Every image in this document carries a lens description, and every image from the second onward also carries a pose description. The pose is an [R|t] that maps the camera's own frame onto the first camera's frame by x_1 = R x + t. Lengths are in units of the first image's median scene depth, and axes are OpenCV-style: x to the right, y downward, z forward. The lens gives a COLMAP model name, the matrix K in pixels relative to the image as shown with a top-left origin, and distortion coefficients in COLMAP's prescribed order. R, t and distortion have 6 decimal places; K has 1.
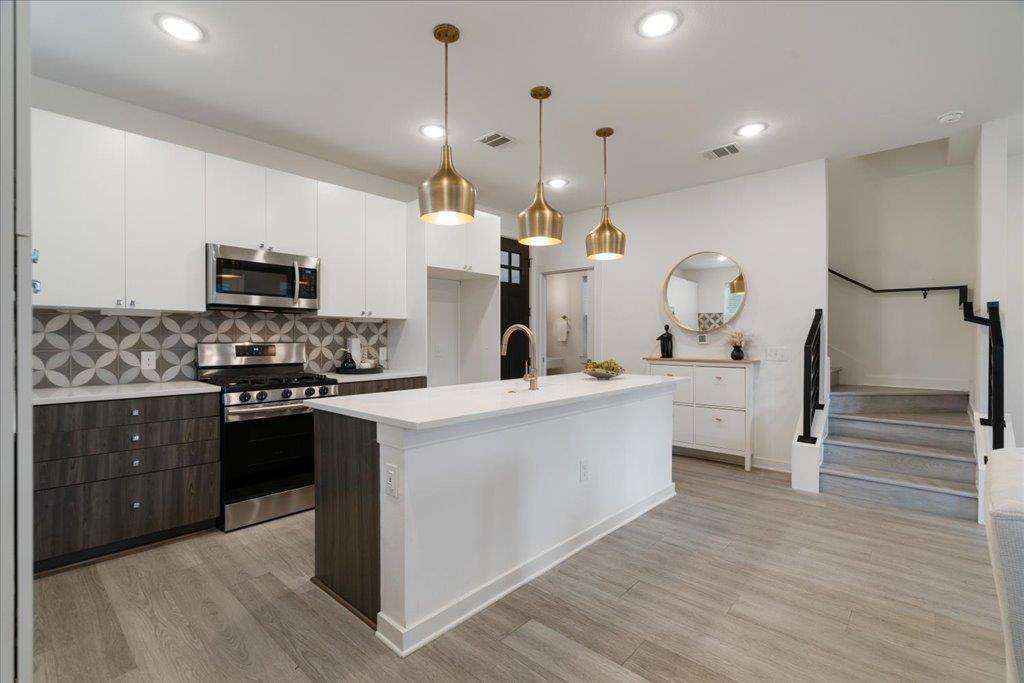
lens RADIAL K [[465.5, 0, 505.2], [0, 465.5, 343.2], [0, 0, 1]] dist [-0.005673, 0.001474]
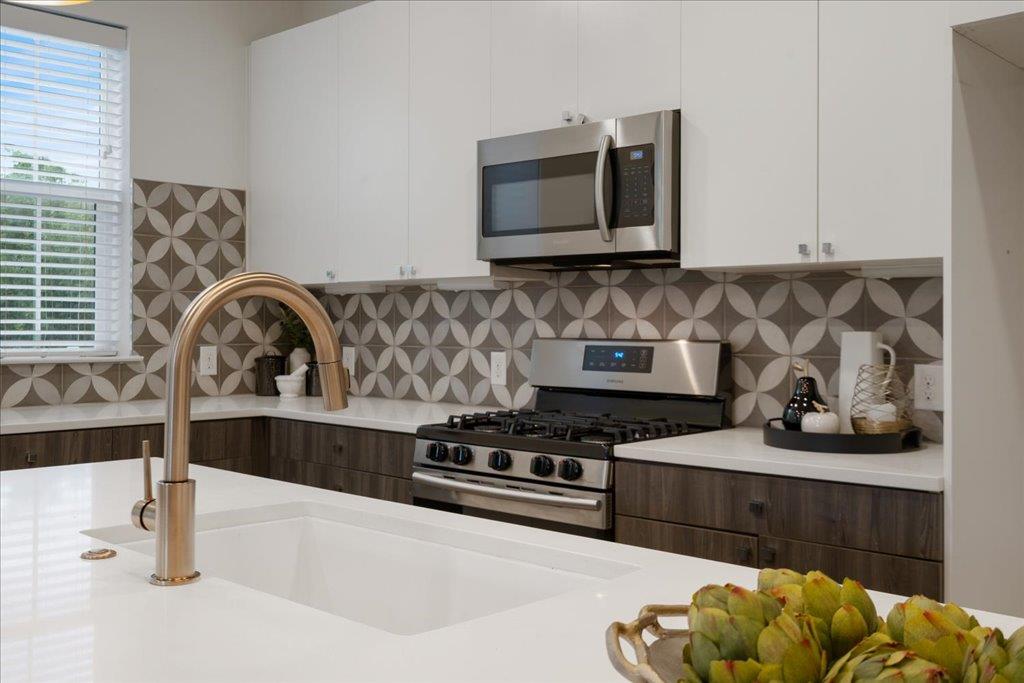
lens RADIAL K [[1009.7, 0, 509.0], [0, 1009.7, 320.8], [0, 0, 1]] dist [-0.008235, 0.000000]
pose [[-0.004695, -0.002724, -0.999985, 0.439337], [-0.013348, 0.999907, -0.002661, -0.016341], [0.999900, 0.013335, -0.004731, 0.986846]]
